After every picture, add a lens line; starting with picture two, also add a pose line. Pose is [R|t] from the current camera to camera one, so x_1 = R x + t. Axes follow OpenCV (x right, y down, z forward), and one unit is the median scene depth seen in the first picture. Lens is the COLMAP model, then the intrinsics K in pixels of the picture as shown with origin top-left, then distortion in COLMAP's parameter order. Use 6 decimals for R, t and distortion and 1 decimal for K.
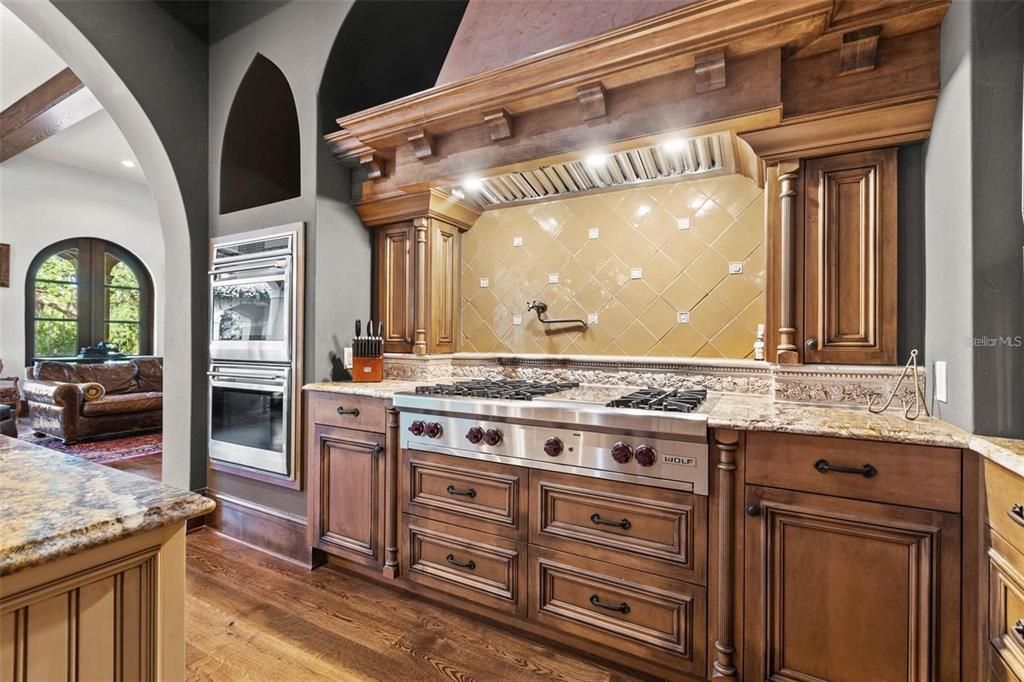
lens RADIAL K [[463.6, 0, 512.6], [0, 463.6, 337.5], [0, 0, 1]] dist [0.000608, -0.001363]
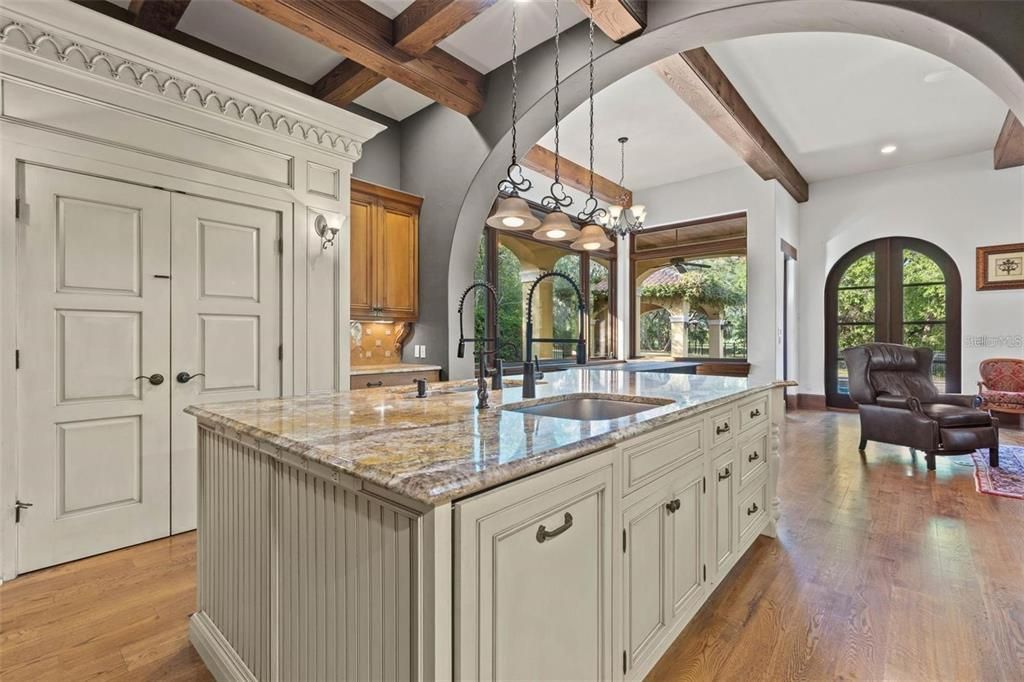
lens RADIAL K [[463.6, 0, 512.6], [0, 463.6, 337.5], [0, 0, 1]] dist [0.000608, -0.001363]
pose [[-0.218289, -0.009613, -0.975837, 0.093612], [0.000401, 0.999951, -0.009940, 0.003028], [0.975884, -0.002561, -0.218275, 0.411838]]
